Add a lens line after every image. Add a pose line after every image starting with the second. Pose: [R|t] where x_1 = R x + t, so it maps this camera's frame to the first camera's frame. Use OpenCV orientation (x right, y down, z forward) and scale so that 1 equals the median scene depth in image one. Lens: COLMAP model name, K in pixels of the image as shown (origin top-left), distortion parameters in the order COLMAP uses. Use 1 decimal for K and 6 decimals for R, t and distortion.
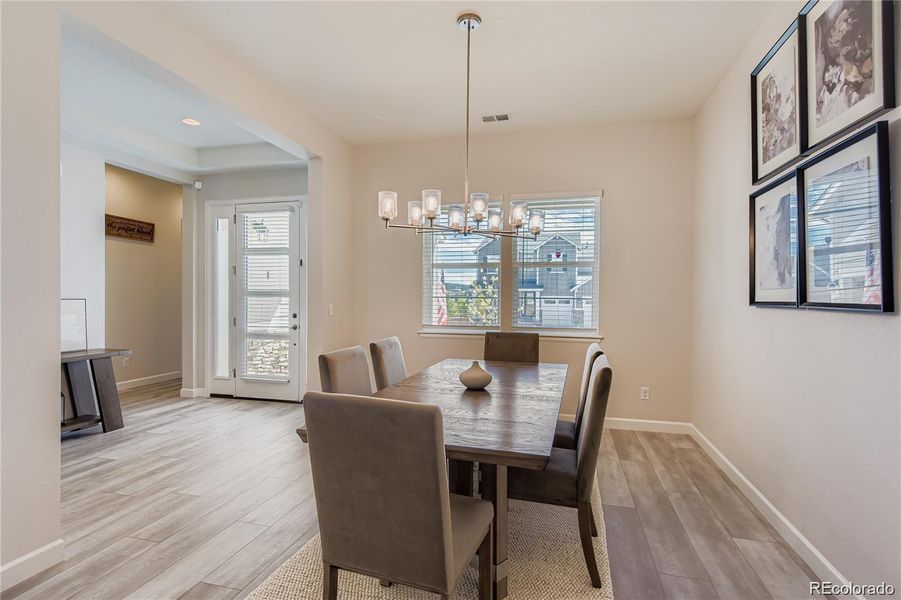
lens RADIAL K [[427.5, 0, 451.0], [0, 427.5, 300.2], [0, 0, 1]] dist [0.006421, -0.000879]
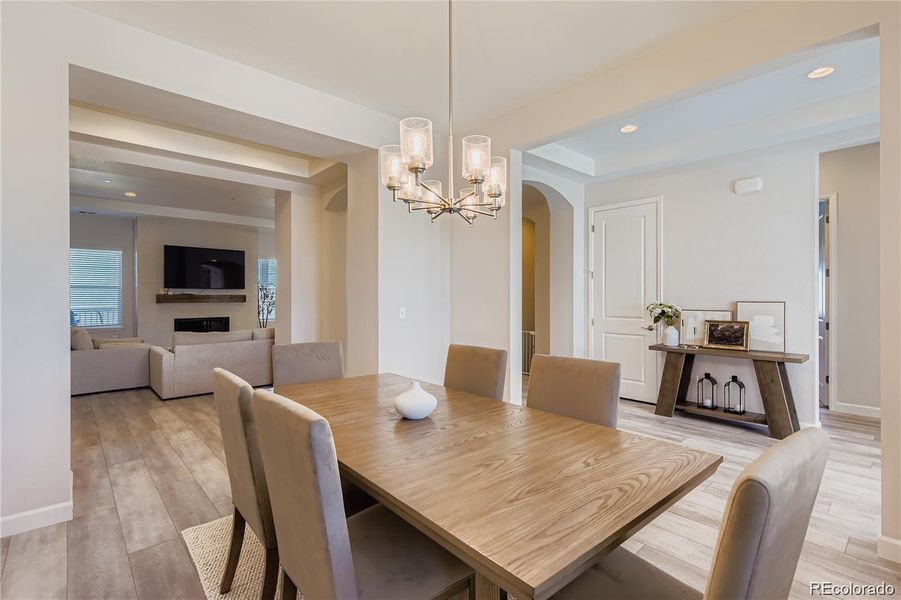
lens RADIAL K [[427.5, 0, 450.4], [0, 427.5, 296.1], [0, 0, 1]] dist [0.006421, -0.000879]
pose [[-0.544870, 0.002185, -0.838518, 0.467180], [0.002232, 0.999997, 0.001155, -0.022474], [0.838518, -0.001243, -0.544873, 0.994070]]
